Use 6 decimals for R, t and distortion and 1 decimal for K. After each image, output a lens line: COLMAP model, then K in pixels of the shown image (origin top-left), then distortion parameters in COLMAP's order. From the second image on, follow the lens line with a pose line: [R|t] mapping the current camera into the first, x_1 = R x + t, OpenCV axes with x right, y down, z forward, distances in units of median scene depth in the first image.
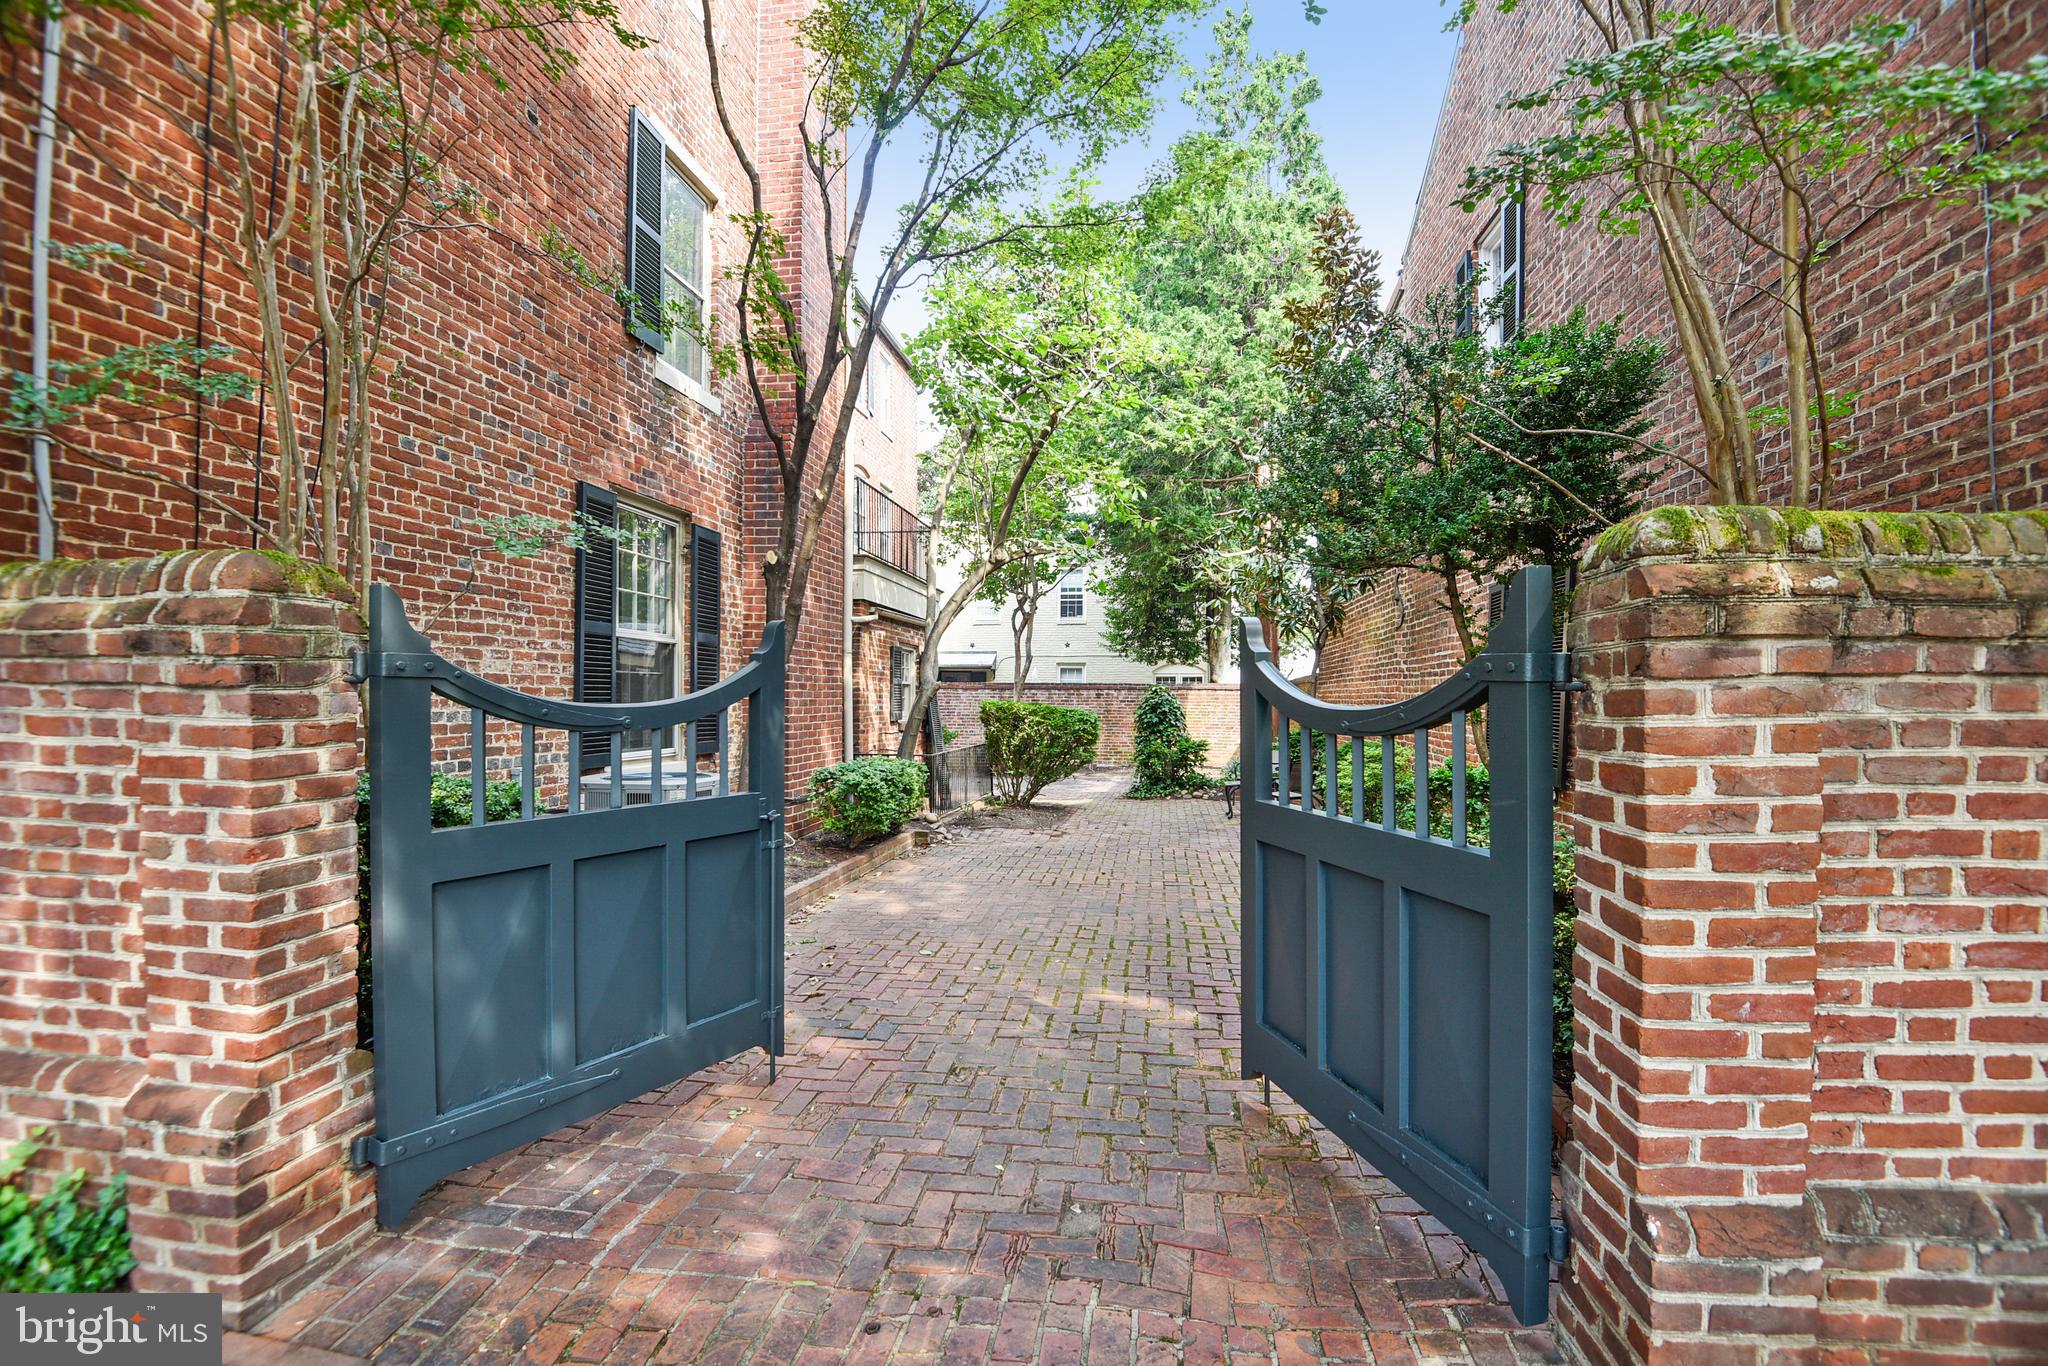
lens RADIAL K [[981.1, 0, 1064.9], [0, 981.1, 693.1], [0, 0, 1]] dist [-0.001752, -0.022602]
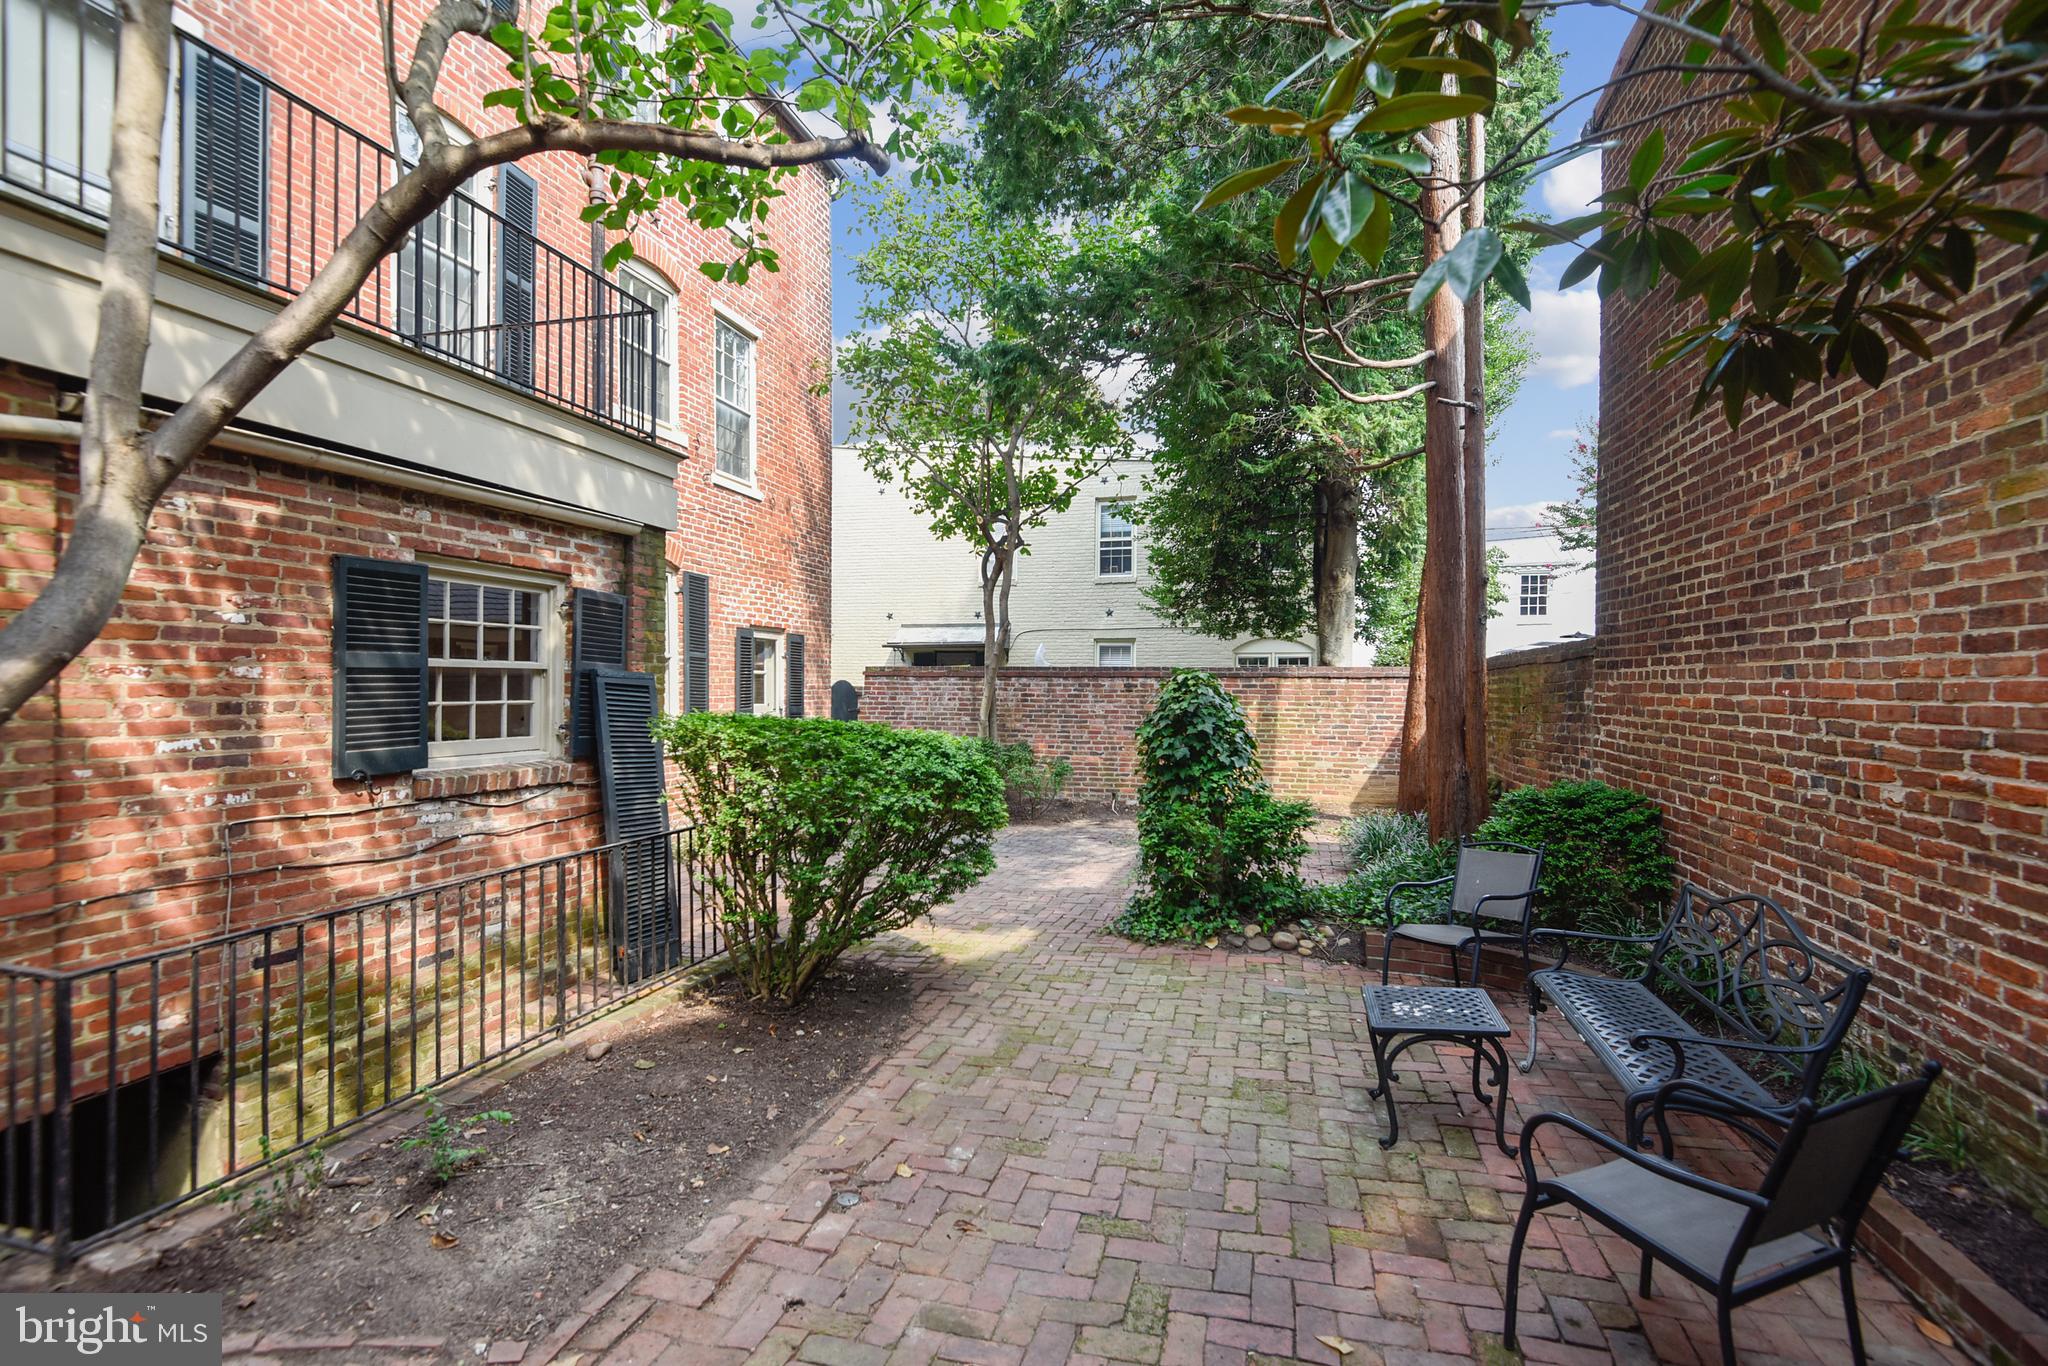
lens RADIAL K [[995.4, 0, 1024.0], [0, 995.4, 683.0], [0, 0, 1]] dist [0.023401, -0.000301]
pose [[0.989665, -0.000537, -0.143395, 0.471525], [0.001226, 0.999988, 0.004723, -0.026007], [0.143391, -0.004850, 0.989654, 3.085207]]
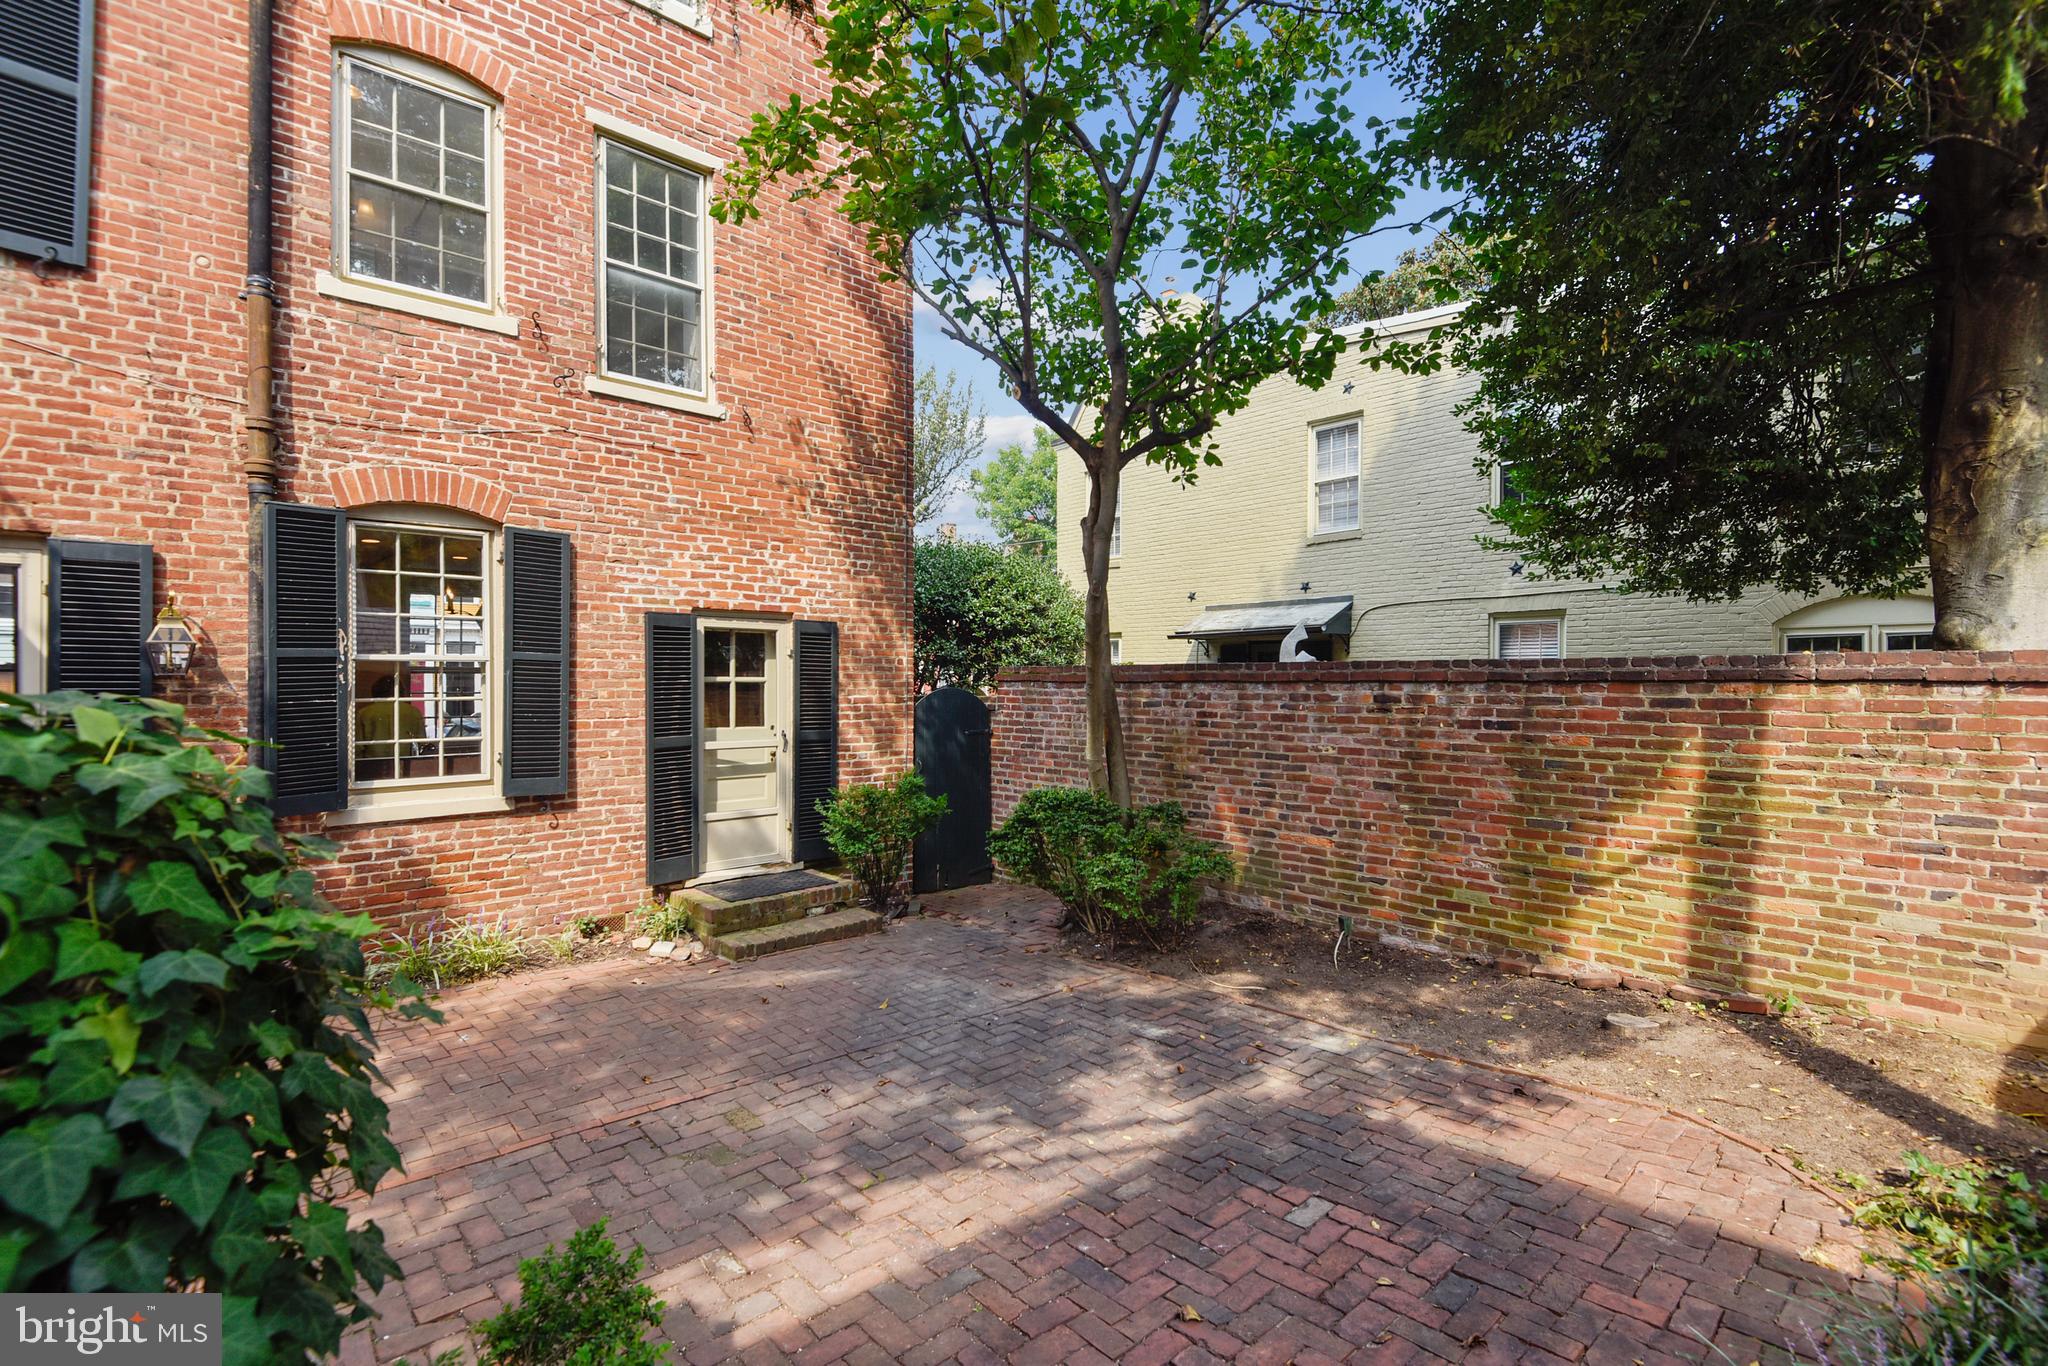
lens RADIAL K [[971.1, 0, 973.8], [0, 971.1, 675.9], [0, 0, 1]] dist [0.002534, -0.001178]
pose [[0.755196, -0.010861, -0.655409, 1.075635], [0.012188, 0.999923, -0.002526, -0.052167], [0.655385, -0.006080, 0.755270, 5.644904]]
